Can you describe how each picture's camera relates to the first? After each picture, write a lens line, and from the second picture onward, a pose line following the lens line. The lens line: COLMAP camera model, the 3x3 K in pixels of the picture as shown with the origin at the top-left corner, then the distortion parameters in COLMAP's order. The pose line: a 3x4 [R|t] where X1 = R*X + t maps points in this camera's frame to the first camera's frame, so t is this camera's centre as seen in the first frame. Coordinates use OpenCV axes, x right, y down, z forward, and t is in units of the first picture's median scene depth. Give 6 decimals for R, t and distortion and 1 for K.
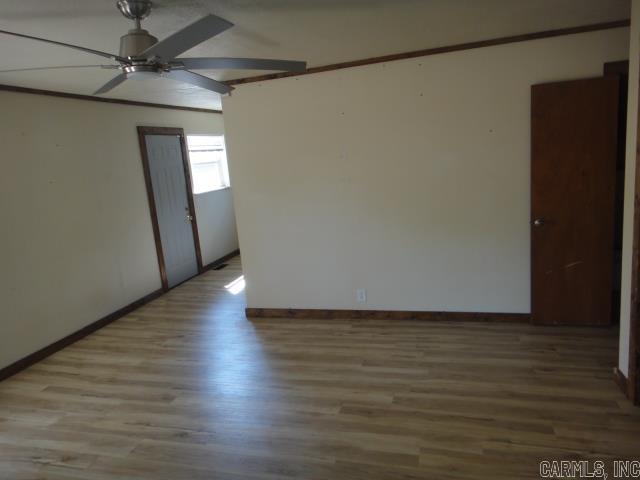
lens RADIAL K [[445.9, 0, 320.0], [0, 445.9, 240.0], [0, 0, 1]] dist [0.008957, -0.001591]
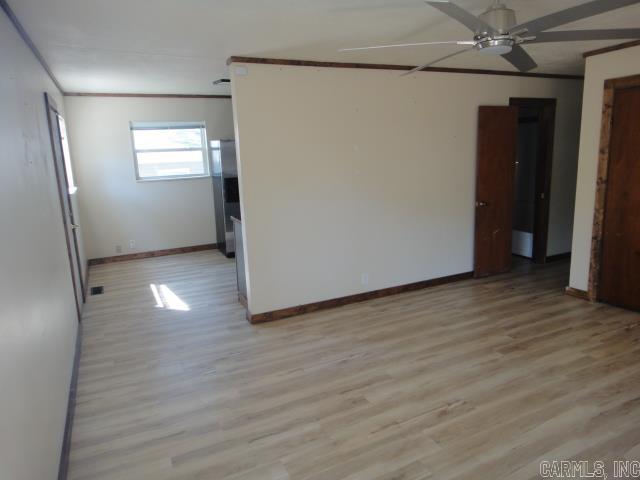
lens RADIAL K [[445.9, 0, 320.0], [0, 445.9, 240.0], [0, 0, 1]] dist [0.008957, -0.001591]
pose [[0.732339, -0.077210, 0.676549, -0.912741], [0.097921, 0.995165, 0.007576, 0.014624], [-0.673863, 0.060700, 0.736359, 0.341471]]
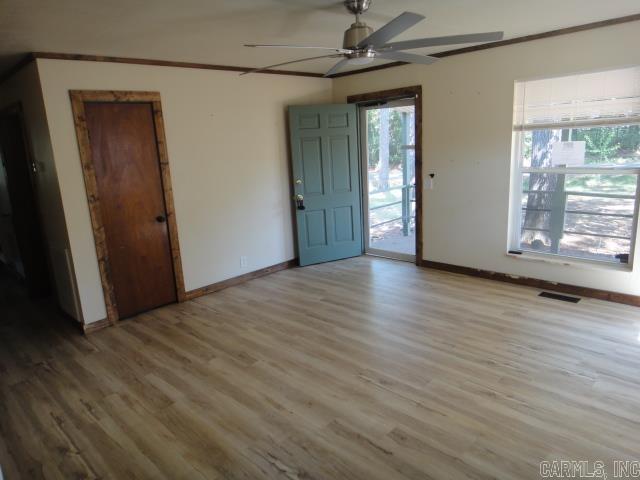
lens RADIAL K [[444.0, 0, 320.0], [0, 444.0, 240.0], [0, 0, 1]] dist [-0.007429, -0.002134]
pose [[-0.871741, 0.031504, 0.488954, -0.560340], [0.222158, 0.914870, 0.337134, -0.219639], [-0.436708, 0.402518, -0.804528, 1.422625]]
